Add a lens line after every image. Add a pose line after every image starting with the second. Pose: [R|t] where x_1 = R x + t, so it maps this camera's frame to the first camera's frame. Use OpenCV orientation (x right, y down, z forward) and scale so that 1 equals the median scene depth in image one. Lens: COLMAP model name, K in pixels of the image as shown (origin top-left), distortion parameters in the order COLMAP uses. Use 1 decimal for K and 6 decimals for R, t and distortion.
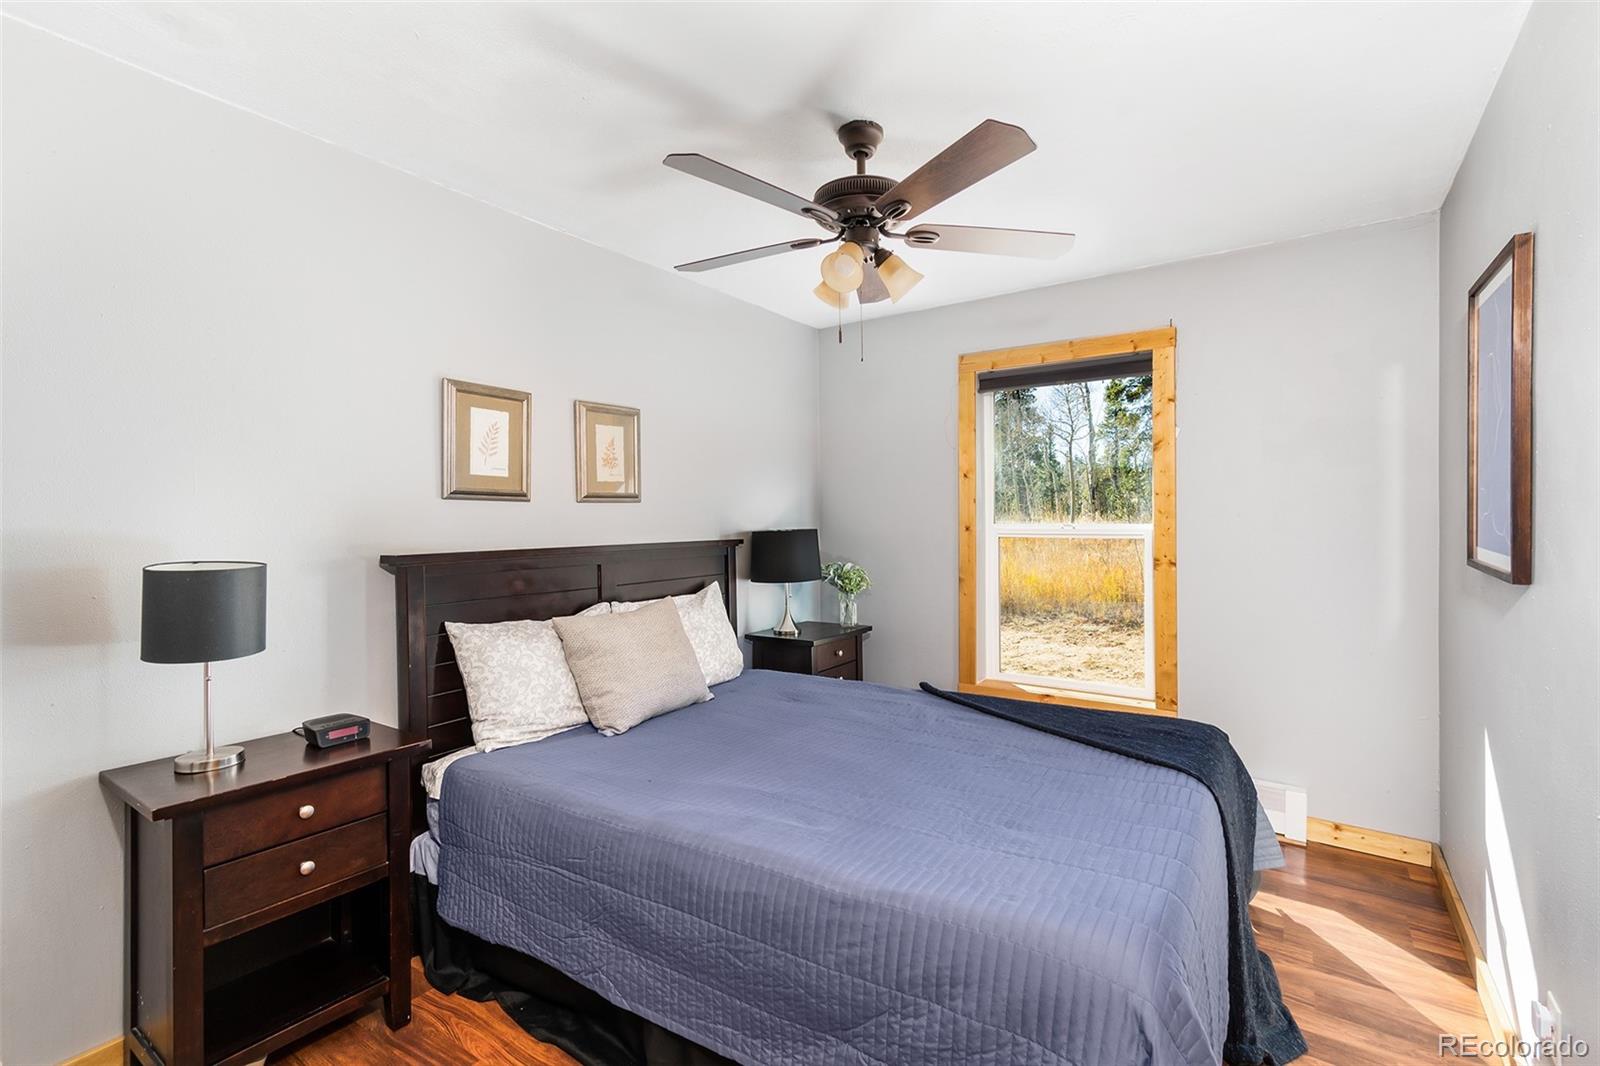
lens RADIAL K [[697.8, 0, 803.5], [0, 697.8, 517.7], [0, 0, 1]] dist [0.024561, 0.000024]
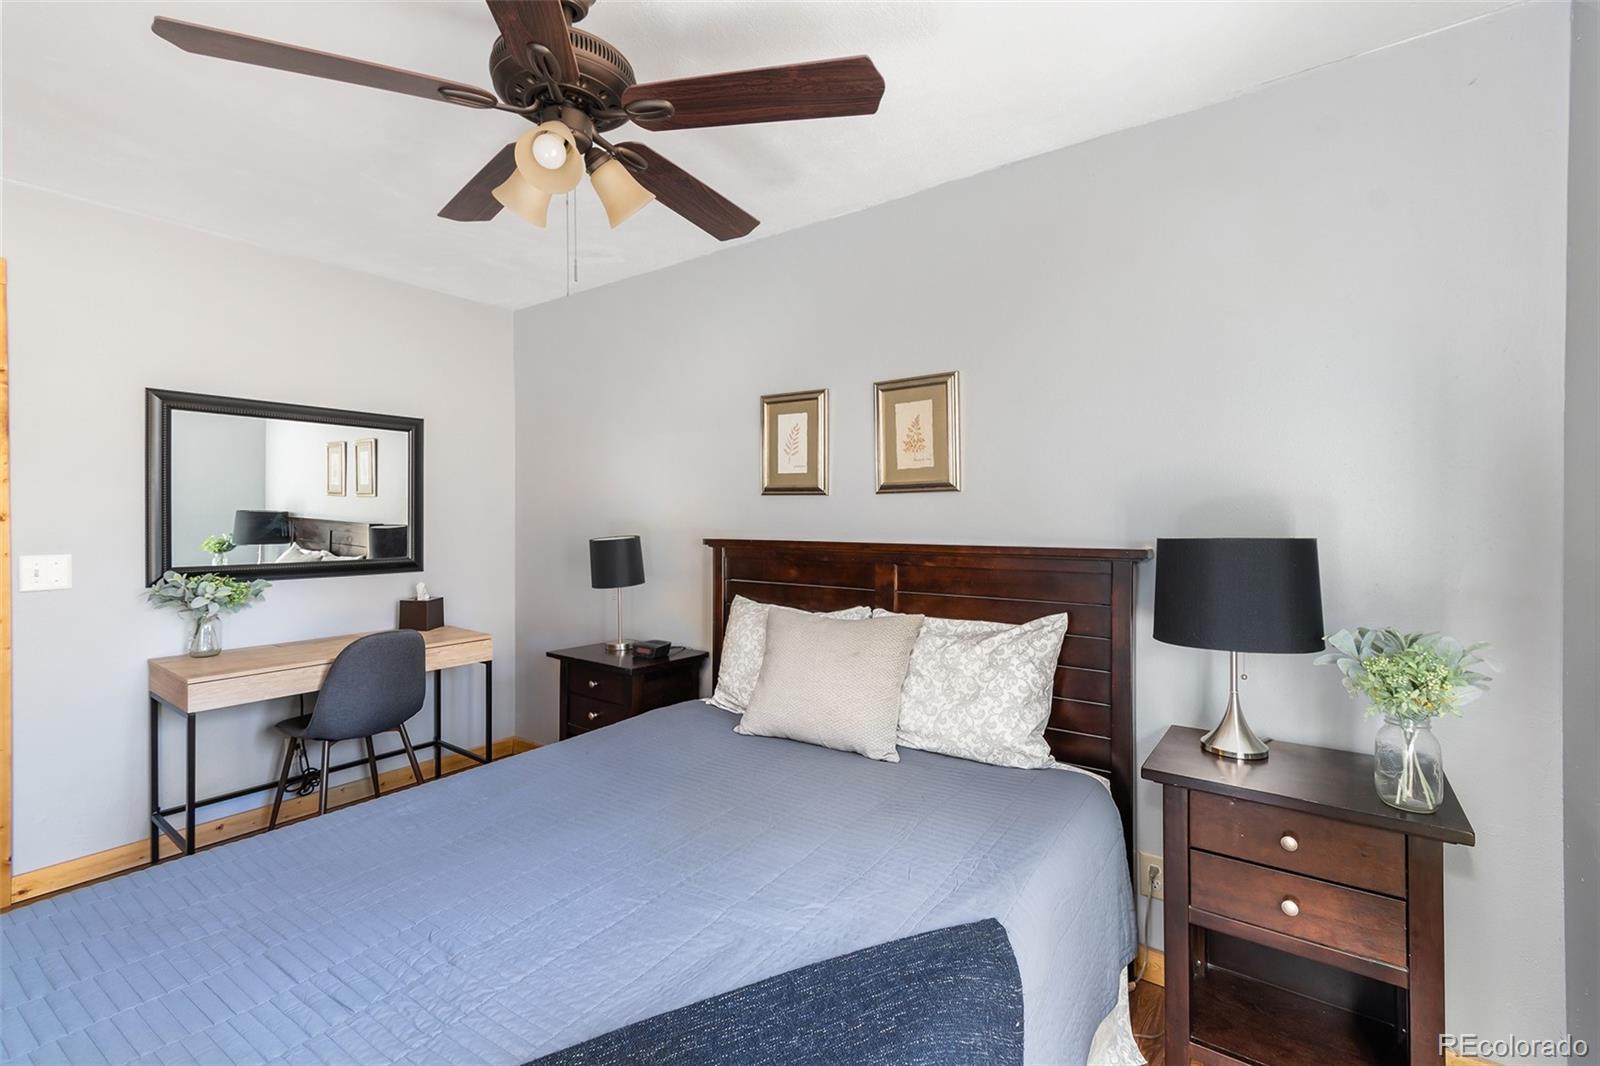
lens RADIAL K [[719.3, 0, 800.3], [0, 719.3, 507.6], [0, 0, 1]] dist [0.000401, 0.000006]
pose [[-0.020187, 0.004993, -0.999784, 0.673746], [0.003372, 0.999982, 0.004925, -0.010330], [0.999791, -0.003272, -0.020204, 1.009134]]
